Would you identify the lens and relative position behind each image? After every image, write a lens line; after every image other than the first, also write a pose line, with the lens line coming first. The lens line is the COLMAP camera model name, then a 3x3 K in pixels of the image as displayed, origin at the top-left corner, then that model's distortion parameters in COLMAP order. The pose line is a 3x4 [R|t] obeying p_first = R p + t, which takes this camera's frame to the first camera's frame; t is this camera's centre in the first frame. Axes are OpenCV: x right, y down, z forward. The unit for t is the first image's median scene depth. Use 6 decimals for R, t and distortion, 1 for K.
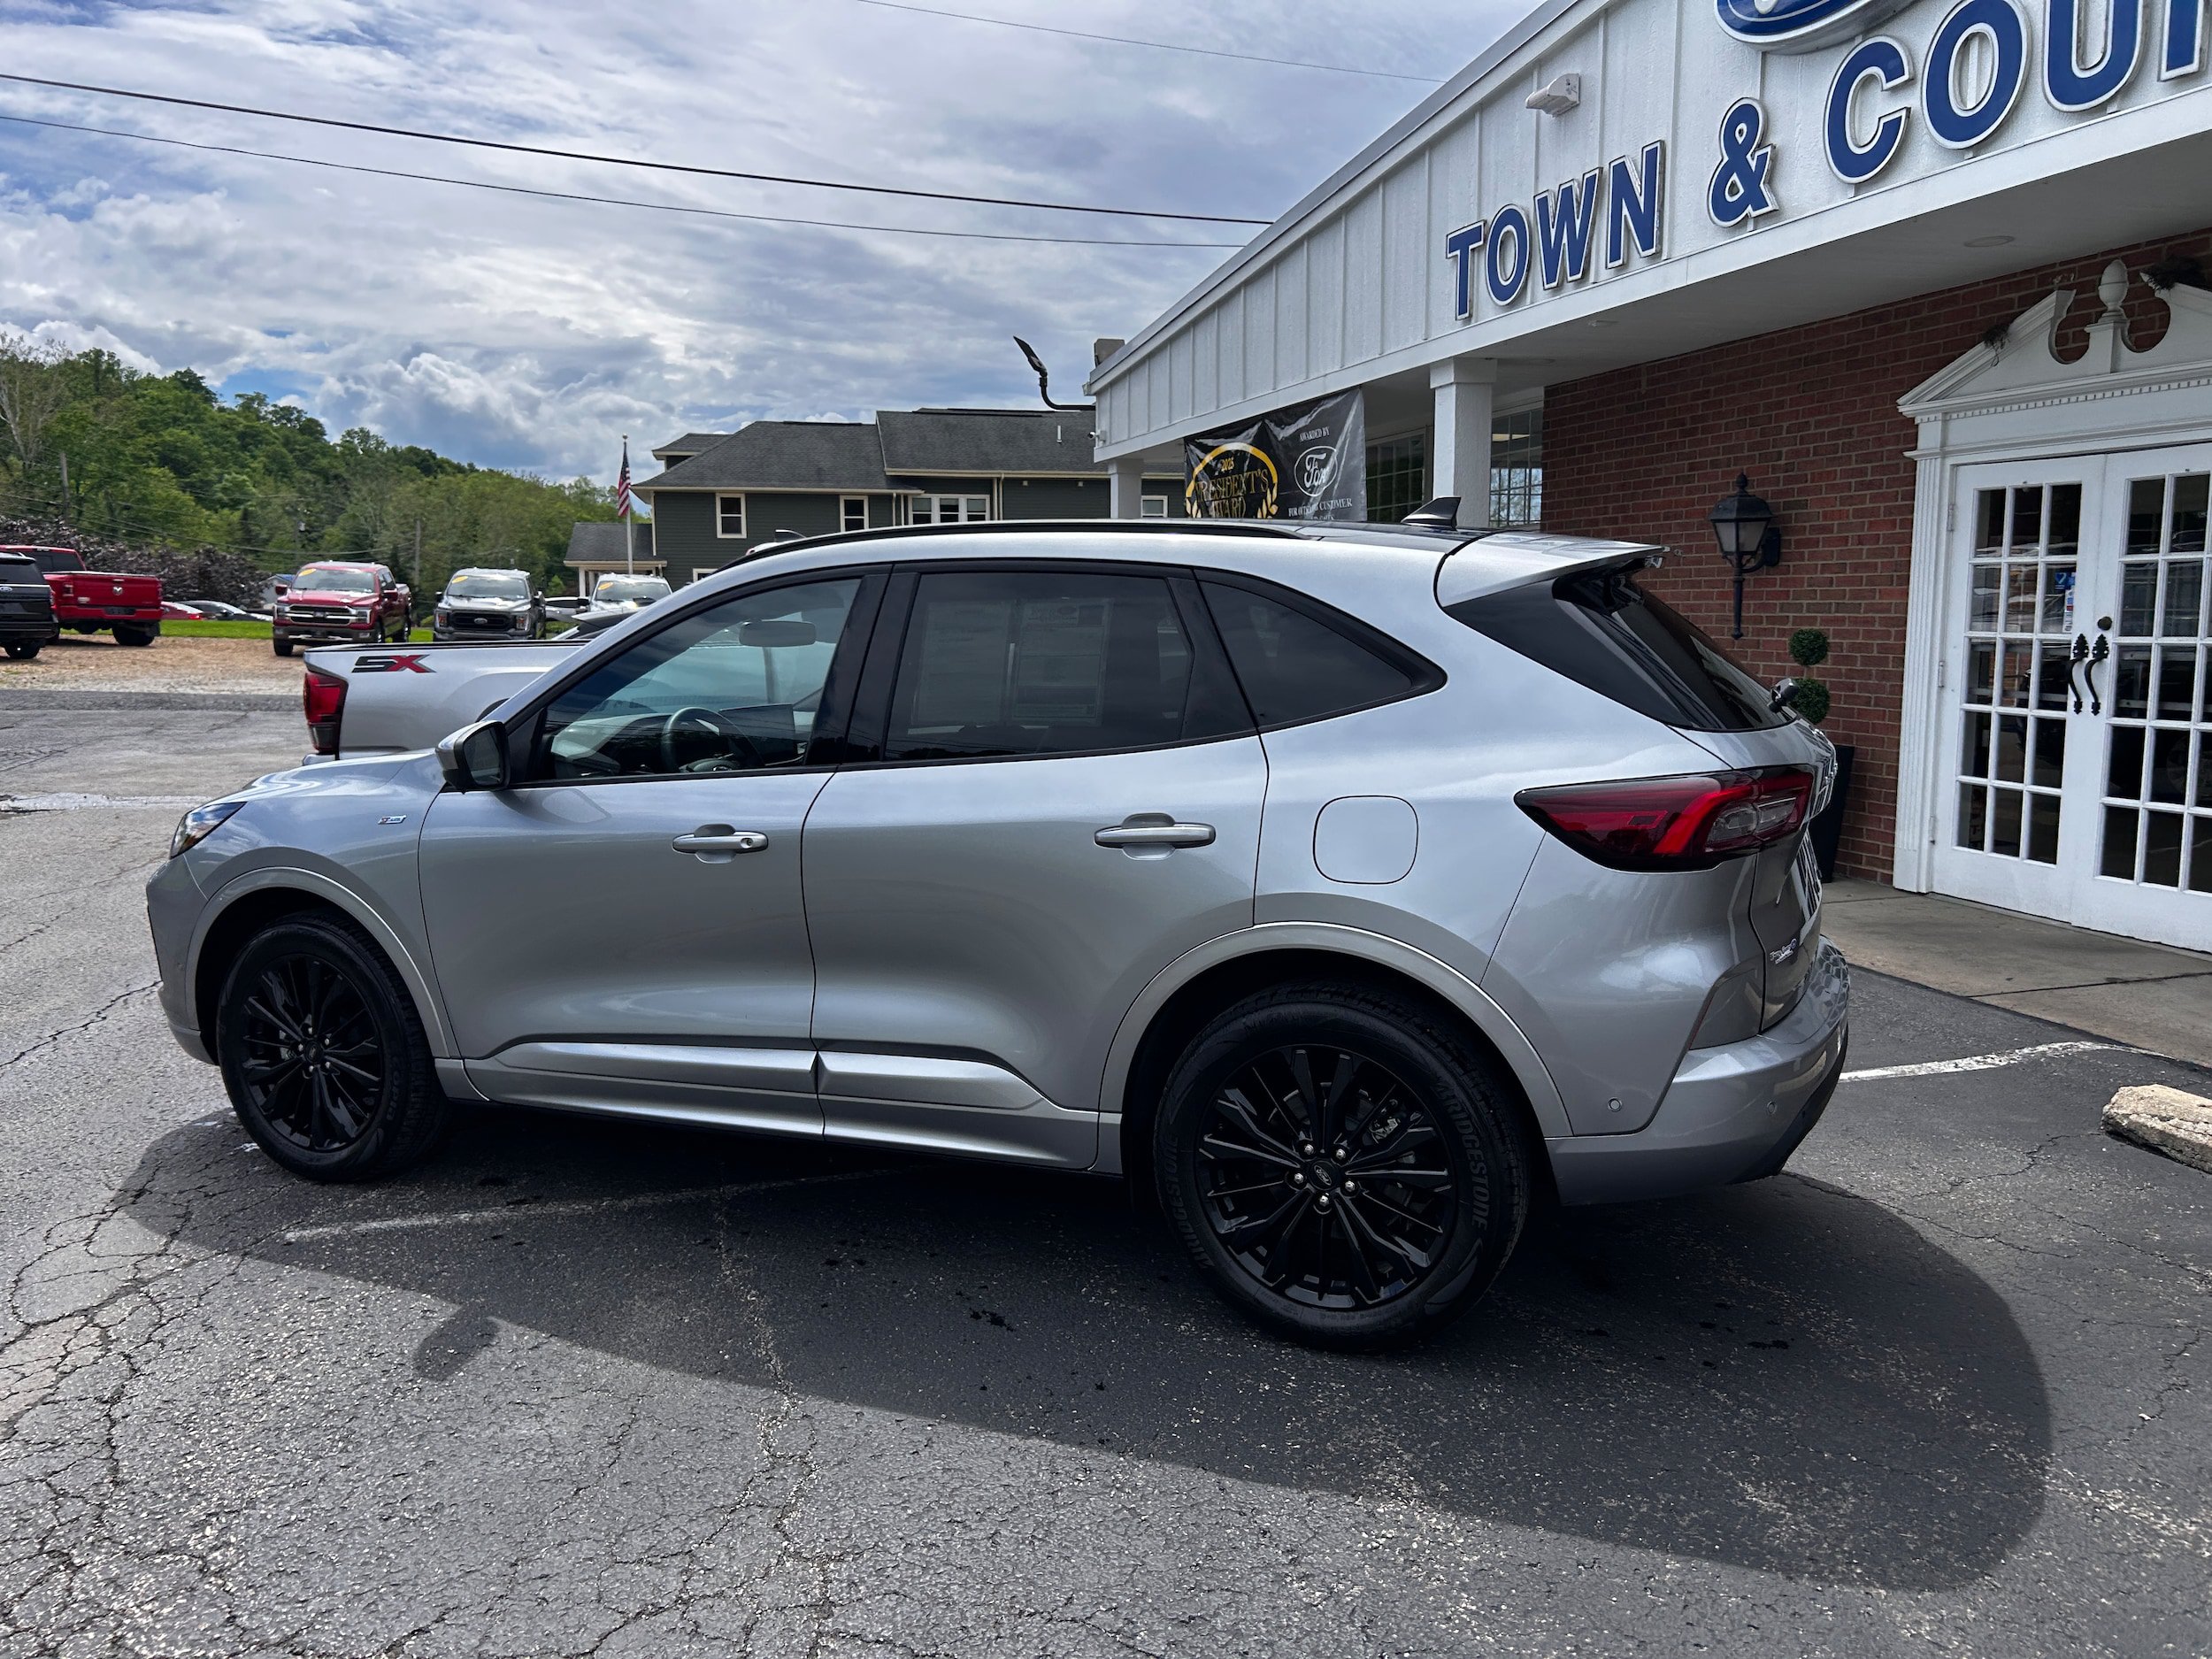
lens RADIAL K [[1668.8, 0, 1101.4], [0, 1668.8, 811.2], [0, 0, 1]] dist [0.036475, -0.032972]
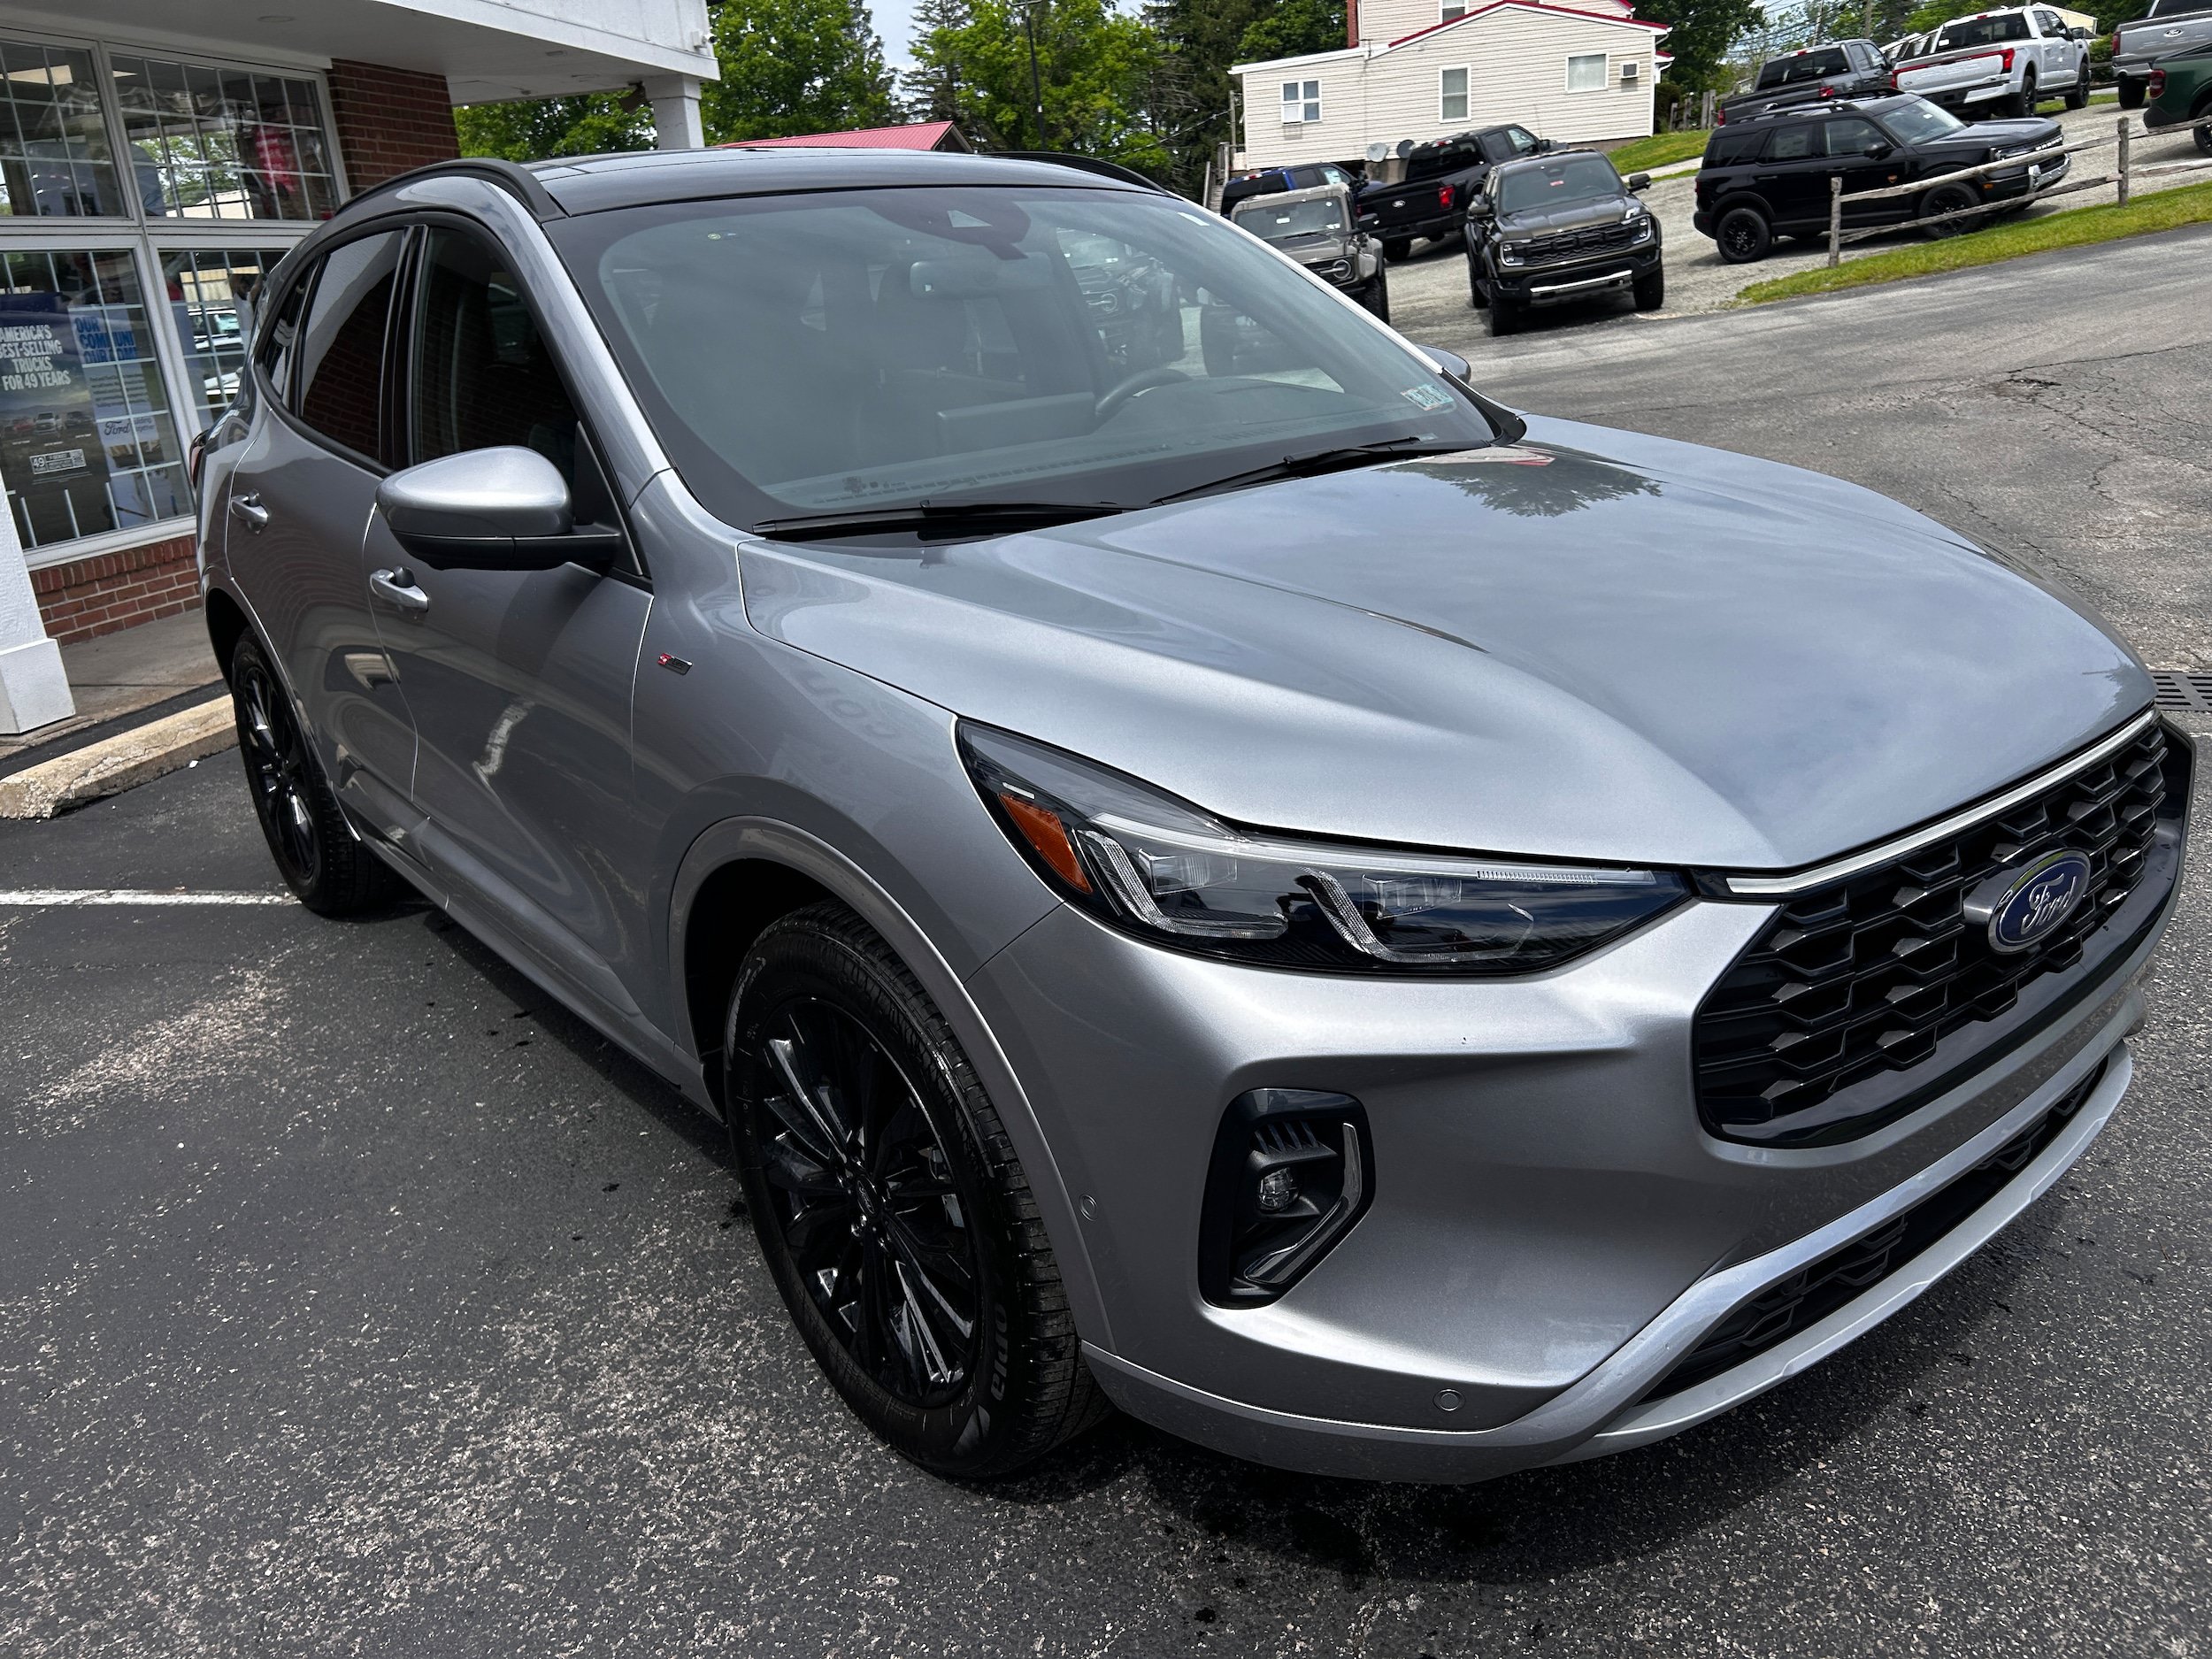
lens RADIAL K [[1672.6, 0, 1099.3], [0, 1672.6, 846.3], [0, 0, 1]] dist [0.046268, -0.051229]
pose [[-0.888306, -0.080559, 0.452131, -0.337630], [0.132216, 0.897954, 0.419759, -0.108909], [-0.439808, 0.432654, -0.787007, 0.987722]]
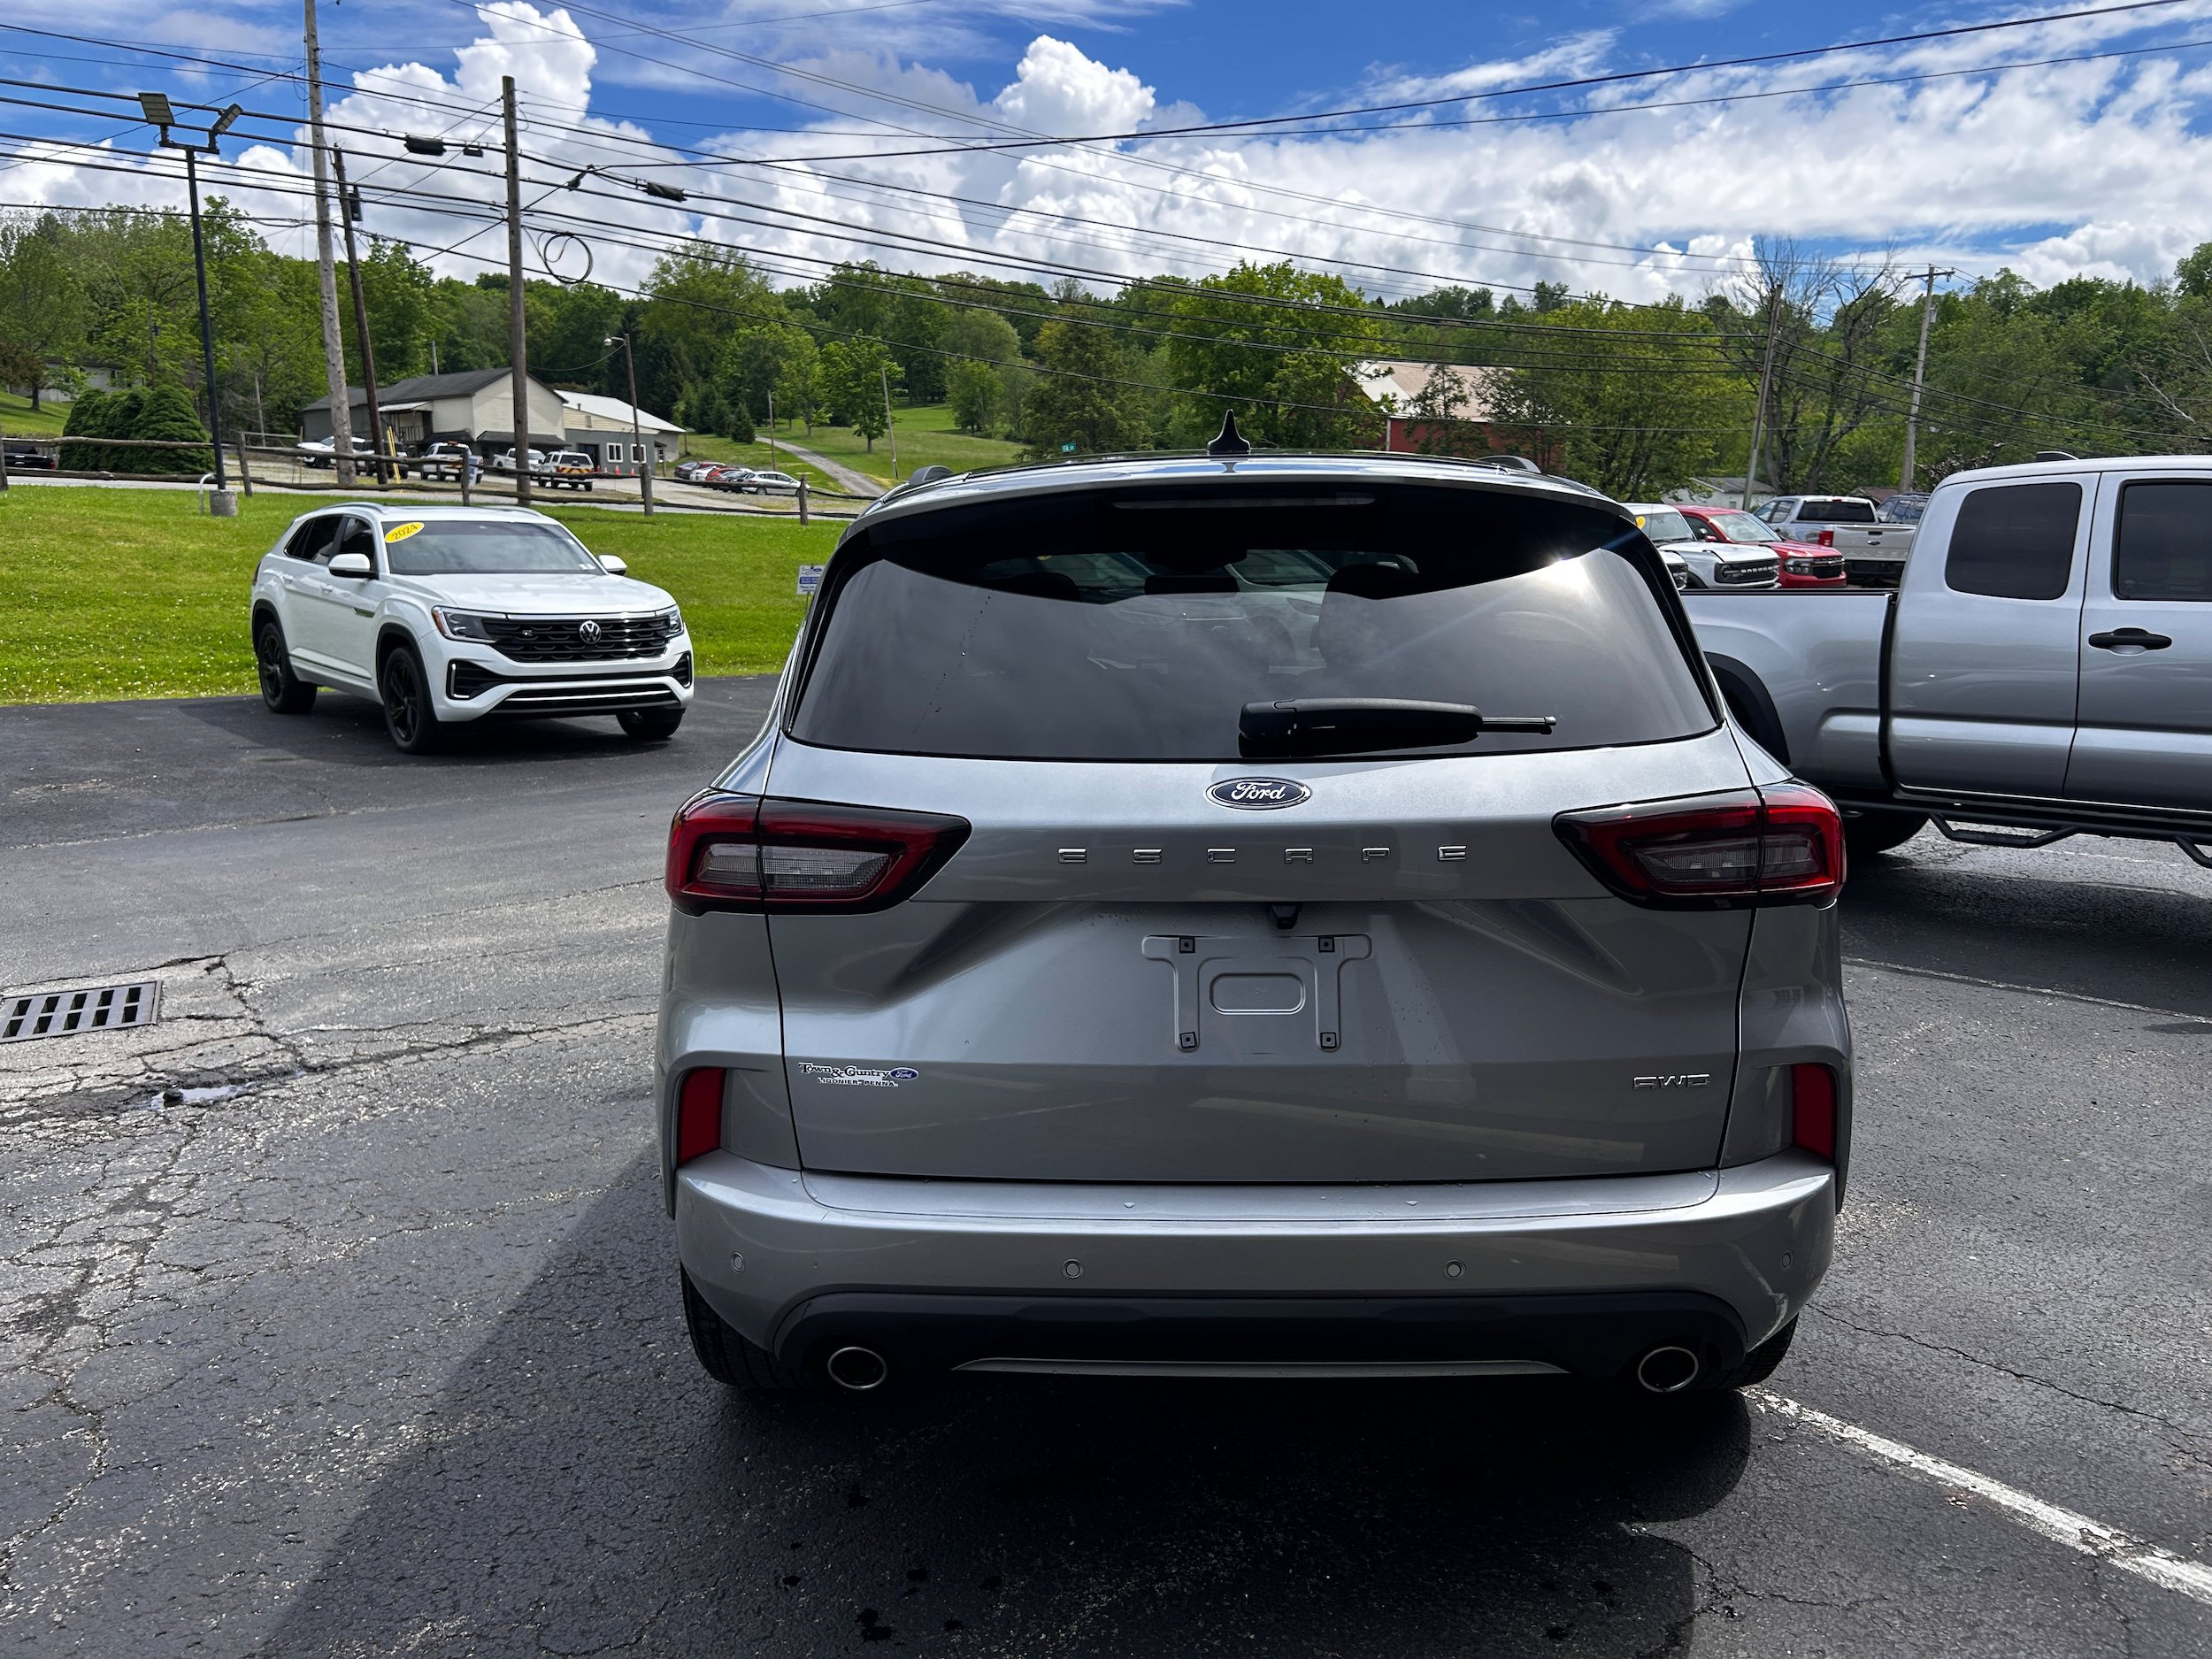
lens RADIAL K [[1672.6, 0, 1099.3], [0, 1672.6, 846.3], [0, 0, 1]] dist [0.046268, -0.051229]
pose [[0.390668, 0.160222, -0.906481, 0.455287], [-0.110204, 0.985794, 0.126746, -0.046020], [0.913911, 0.050382, 0.402776, 0.350668]]
